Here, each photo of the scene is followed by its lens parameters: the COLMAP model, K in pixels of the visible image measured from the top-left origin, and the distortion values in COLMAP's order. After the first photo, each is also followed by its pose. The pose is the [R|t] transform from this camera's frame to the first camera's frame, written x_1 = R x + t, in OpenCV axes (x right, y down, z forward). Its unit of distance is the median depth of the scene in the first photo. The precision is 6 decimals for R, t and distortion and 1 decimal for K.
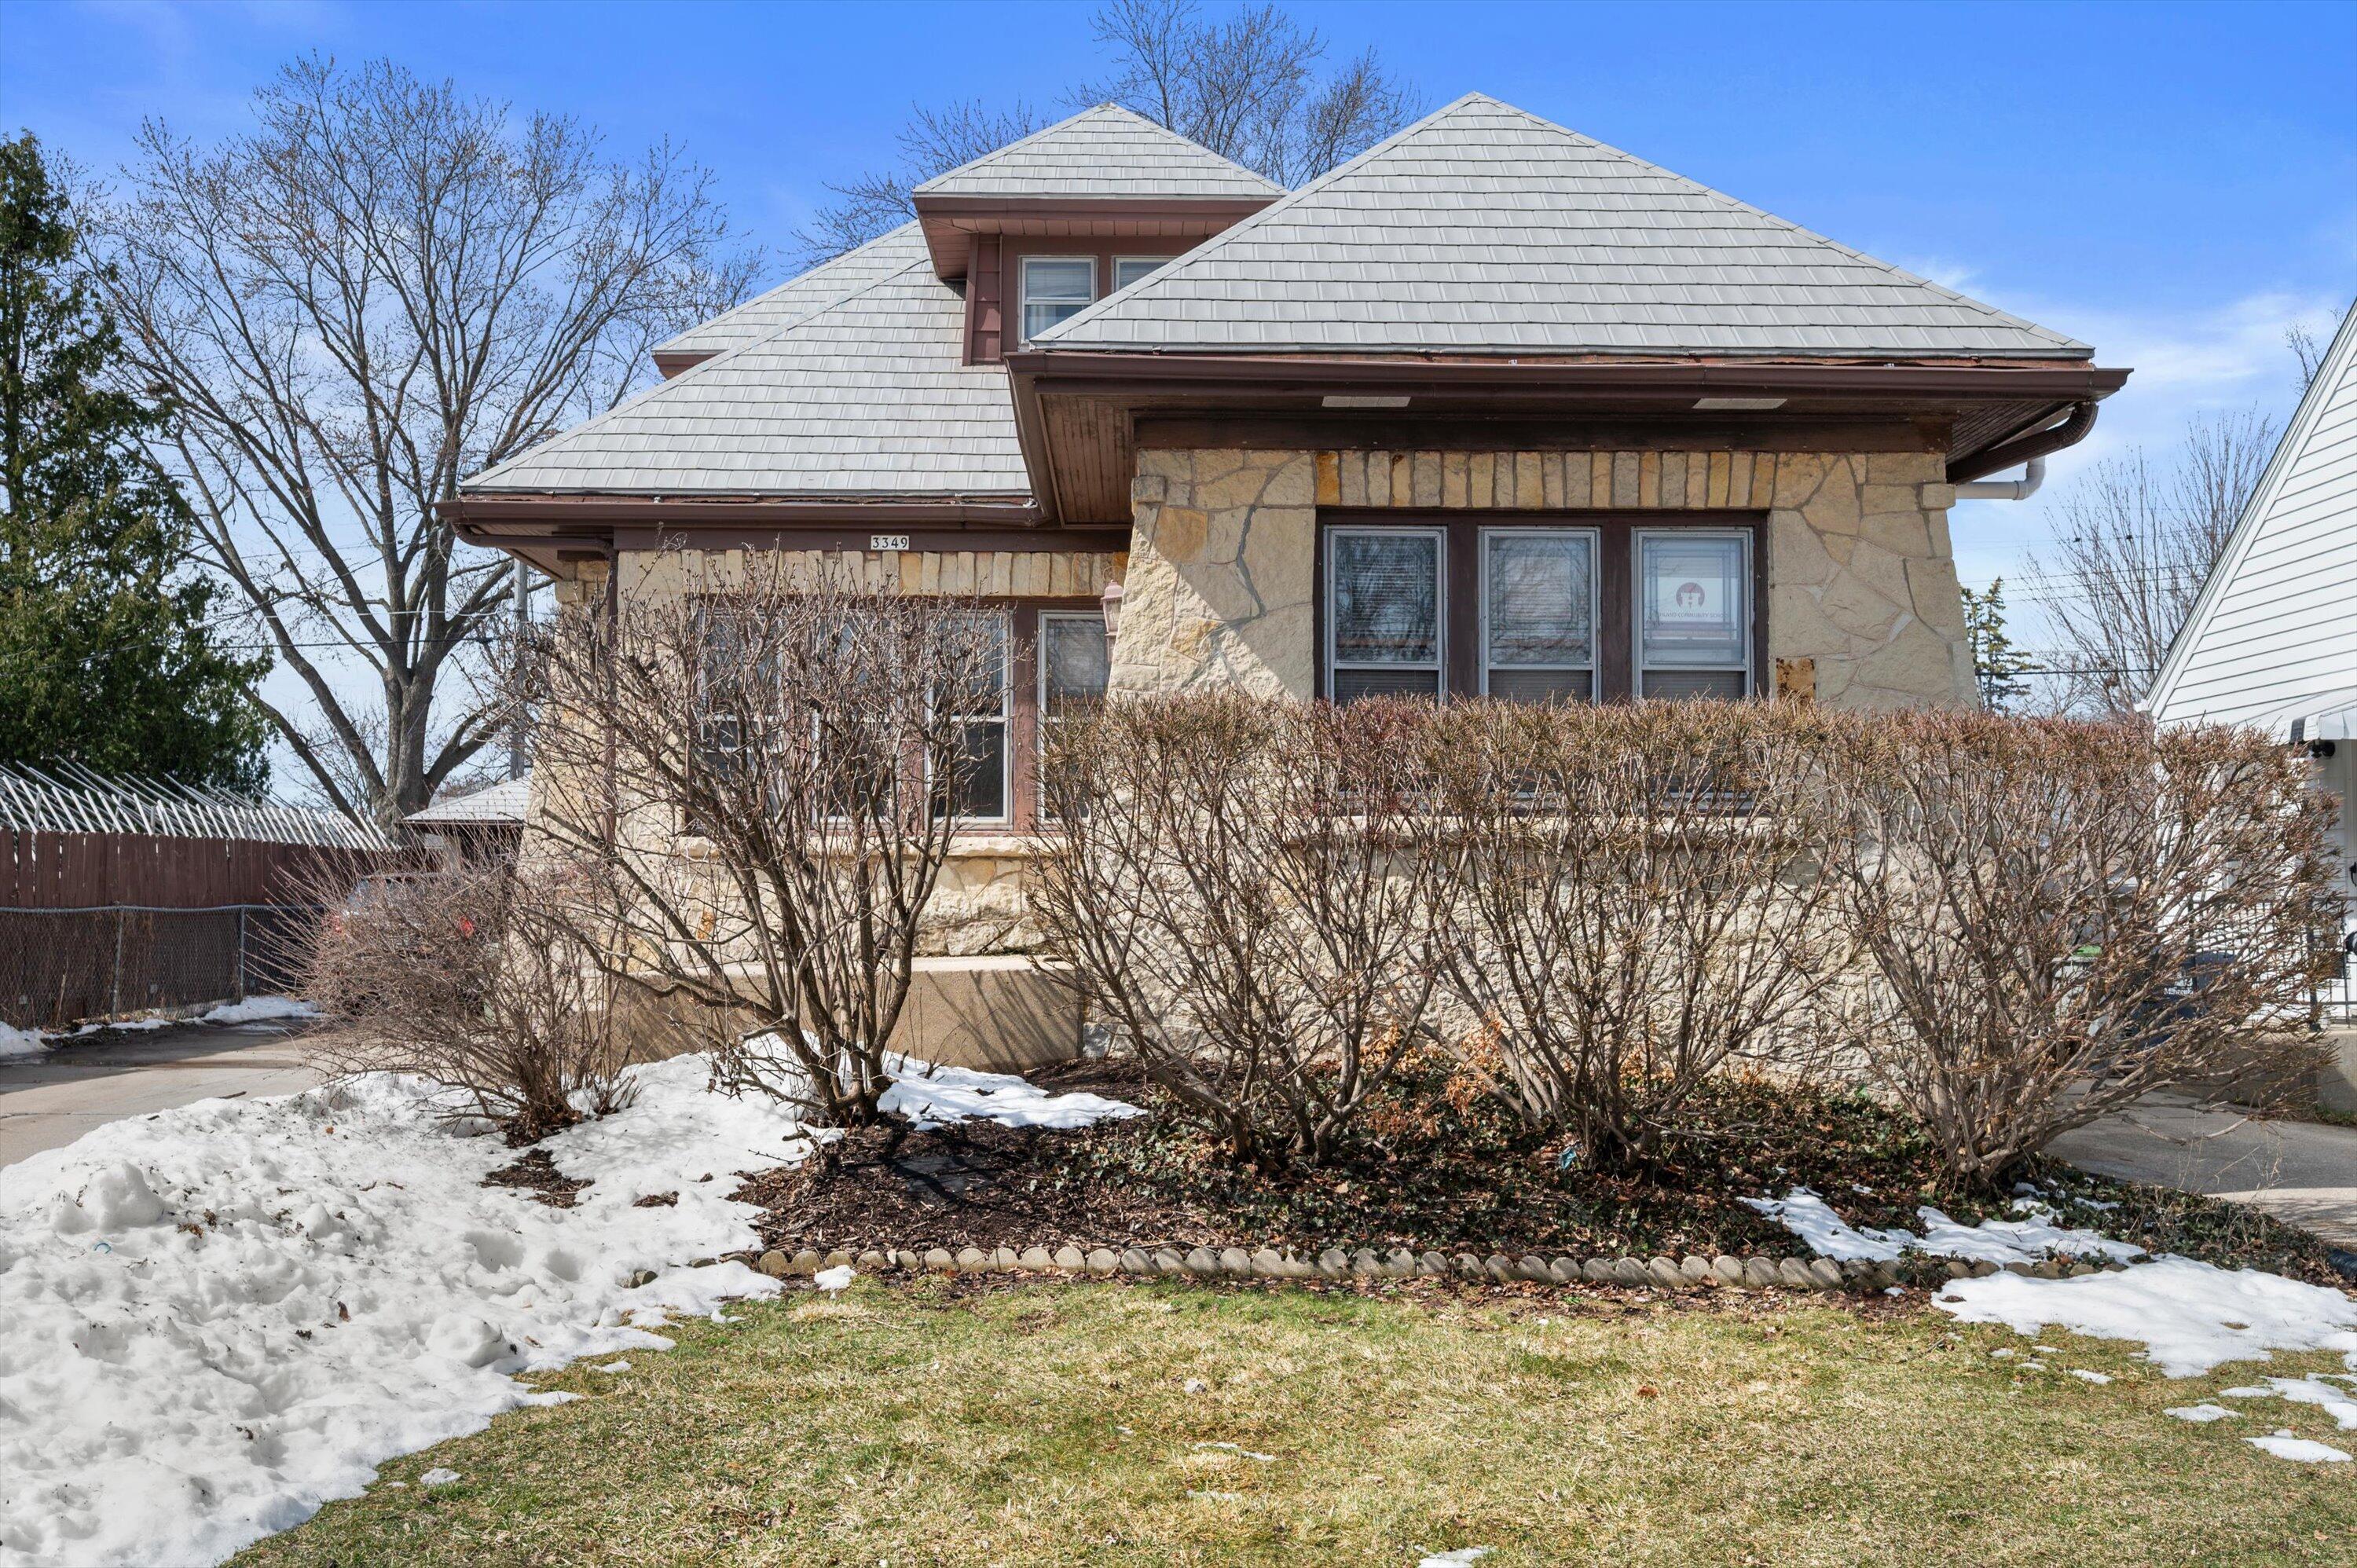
lens RADIAL K [[2194.0, 0, 1181.7], [0, 2194.0, 782.7], [0, 0, 1]] dist [-0.004981, 0.000000]
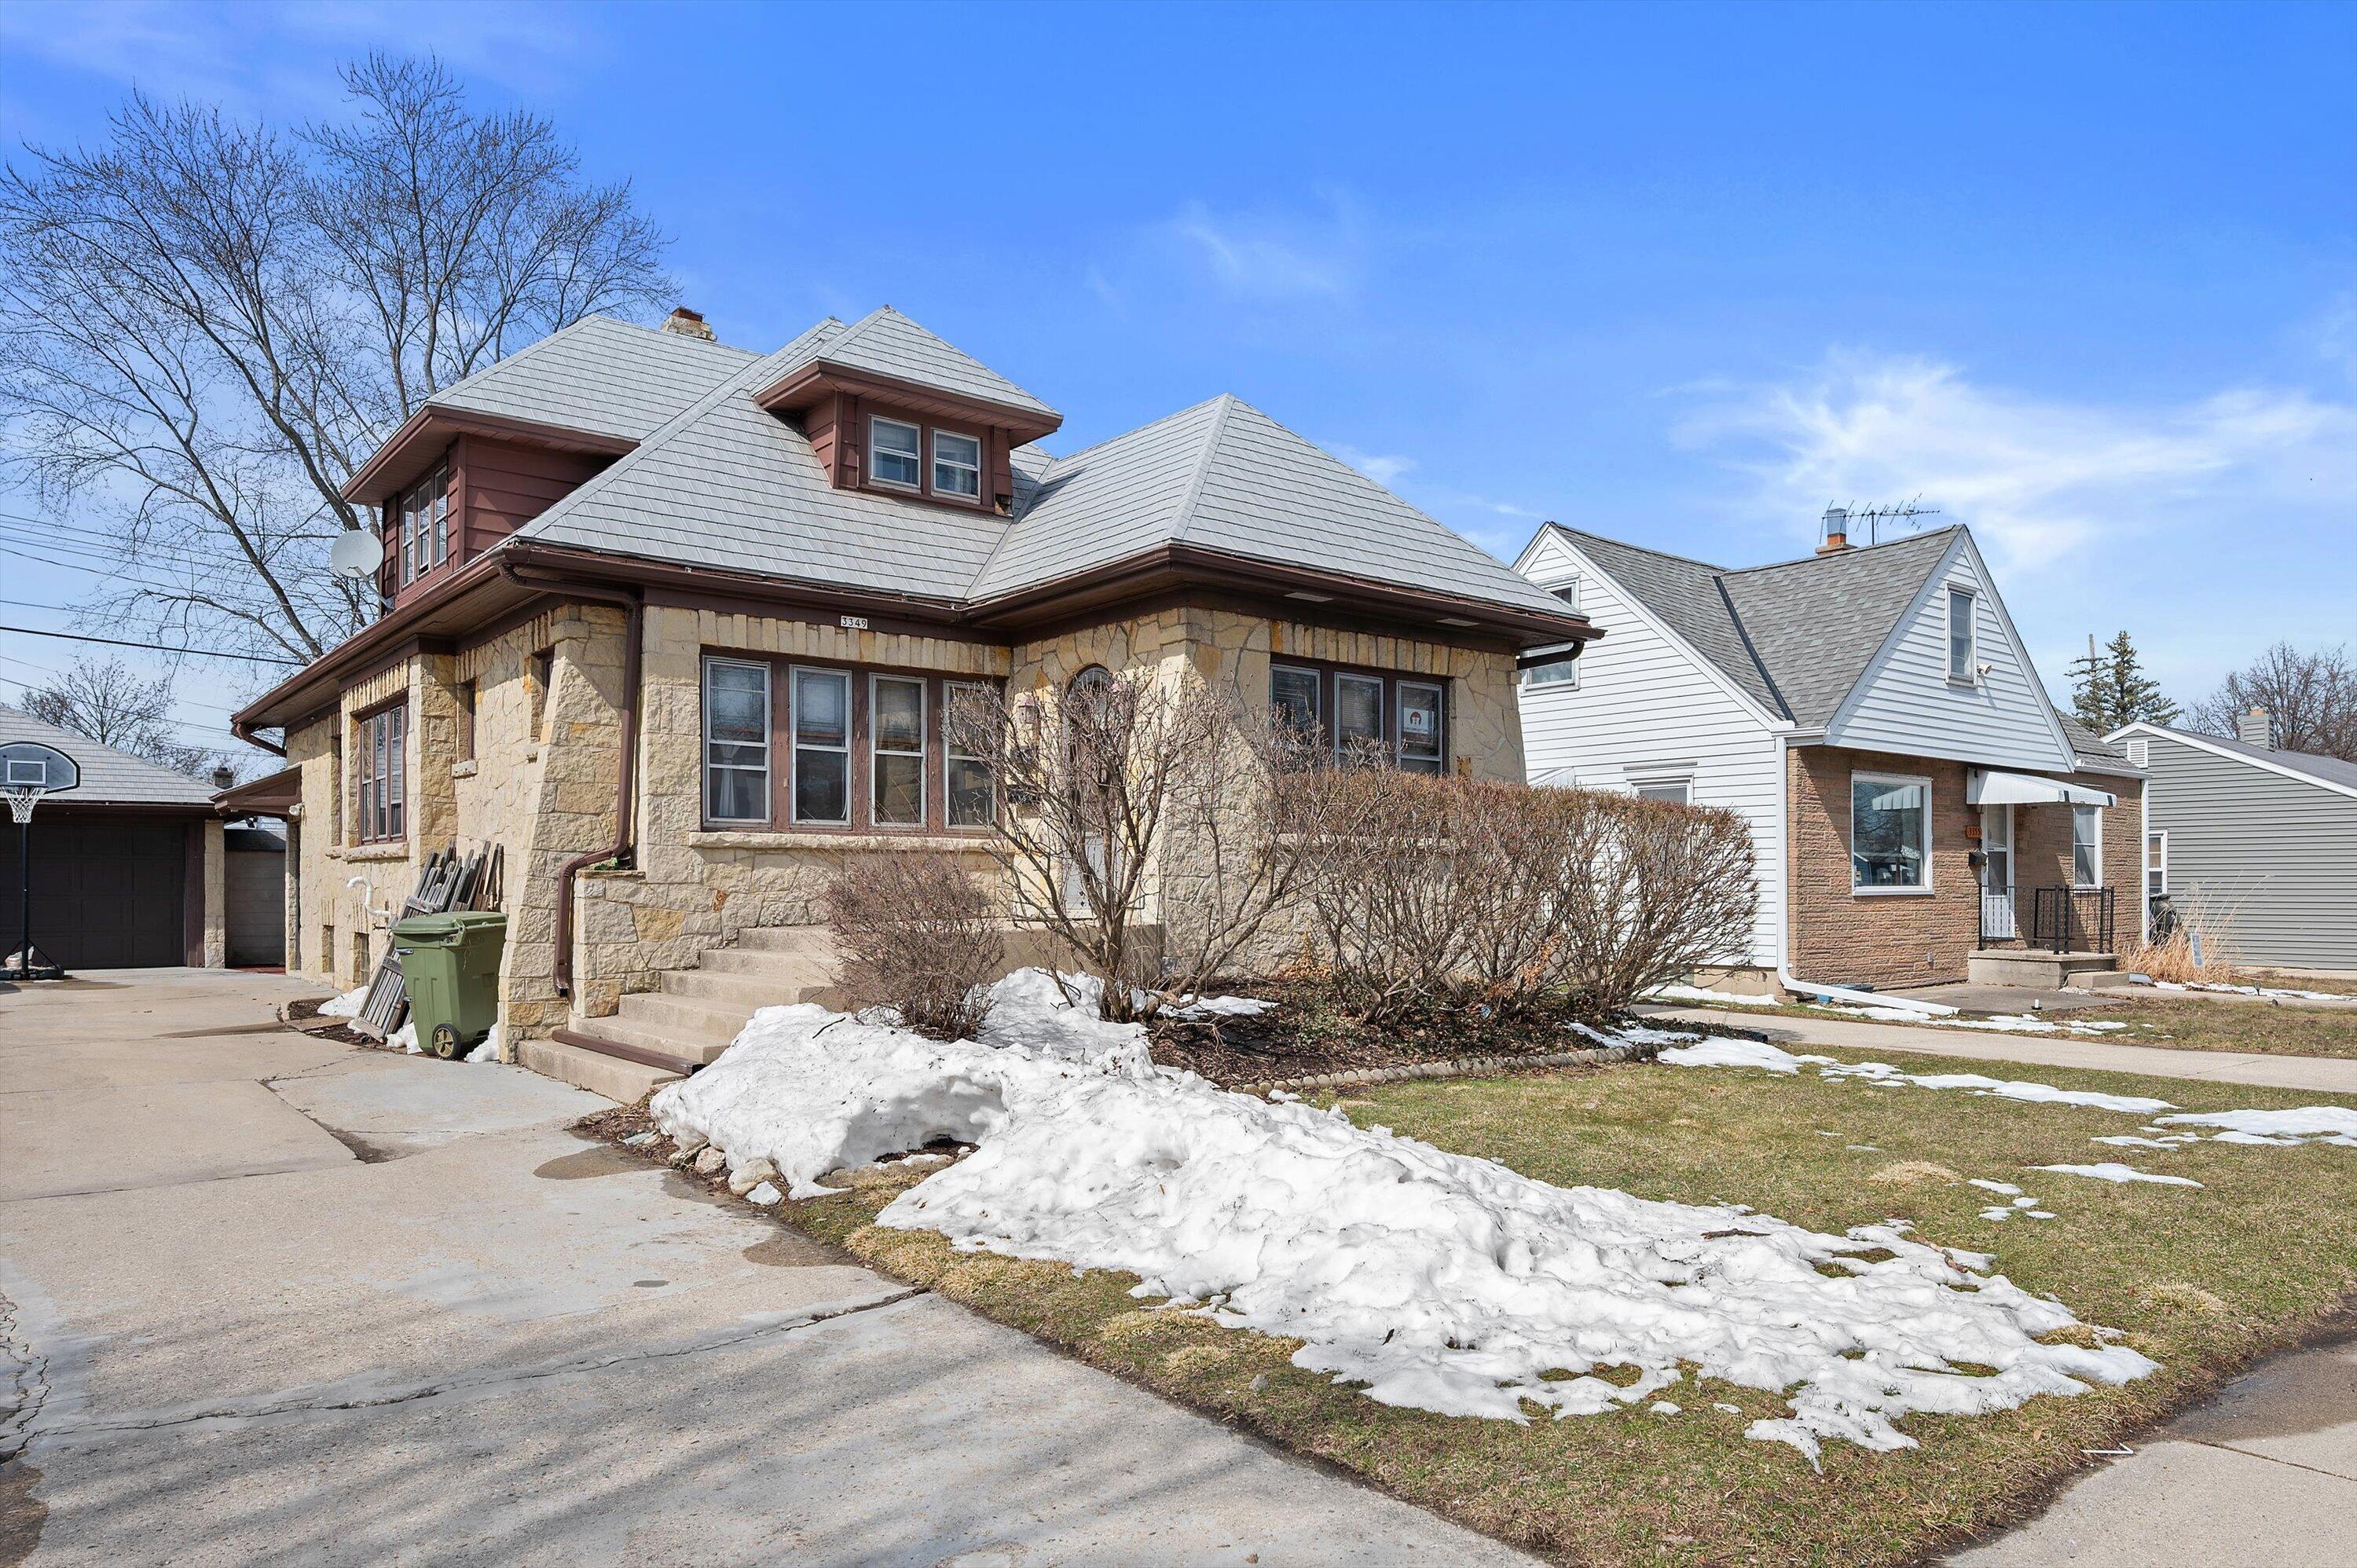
lens RADIAL K [[2194.0, 0, 1178.6], [0, 2194.0, 792.9], [0, 0, 1]] dist [-0.004981, 0.000000]
pose [[0.664129, 0.030506, 0.746996, -1.036592], [-0.041219, 0.999141, -0.004157, -0.005021], [-0.746481, -0.028029, 0.664816, -0.074385]]
